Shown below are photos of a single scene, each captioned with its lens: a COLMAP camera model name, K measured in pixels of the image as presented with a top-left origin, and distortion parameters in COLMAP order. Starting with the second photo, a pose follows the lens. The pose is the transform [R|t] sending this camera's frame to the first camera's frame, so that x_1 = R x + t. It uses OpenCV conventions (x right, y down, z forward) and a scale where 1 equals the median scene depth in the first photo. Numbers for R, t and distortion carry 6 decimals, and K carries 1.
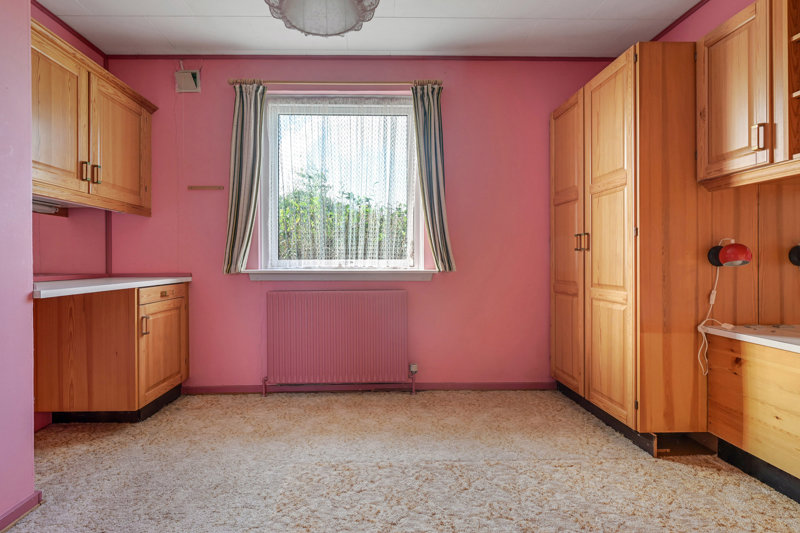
lens RADIAL K [[412.9, 0, 398.3], [0, 412.9, 262.9], [0, 0, 1]] dist [0.001373, 0.000121]
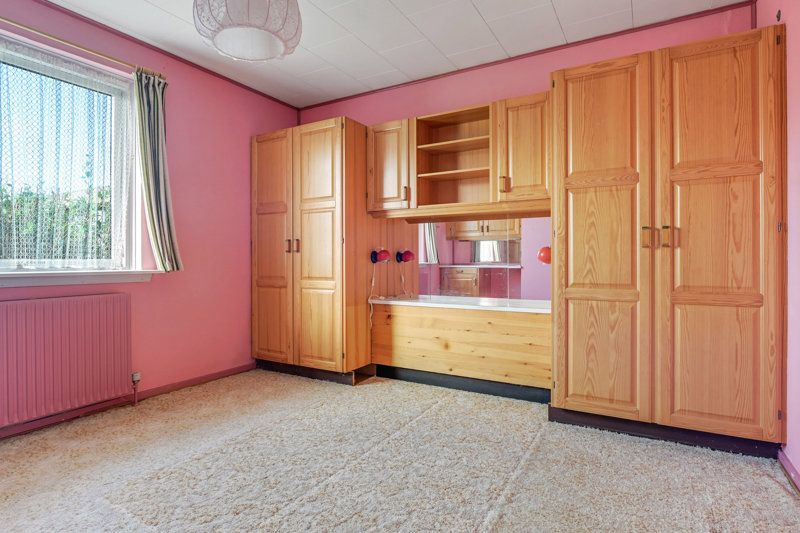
lens RADIAL K [[410.1, 0, 400.2], [0, 410.1, 263.9], [0, 0, 1]] dist [-0.001118, -0.000778]
pose [[0.538704, -0.008613, 0.842451, -0.531197], [0.006766, 0.999960, 0.005897, 0.001565], [-0.842468, 0.002523, 0.538741, 0.014325]]
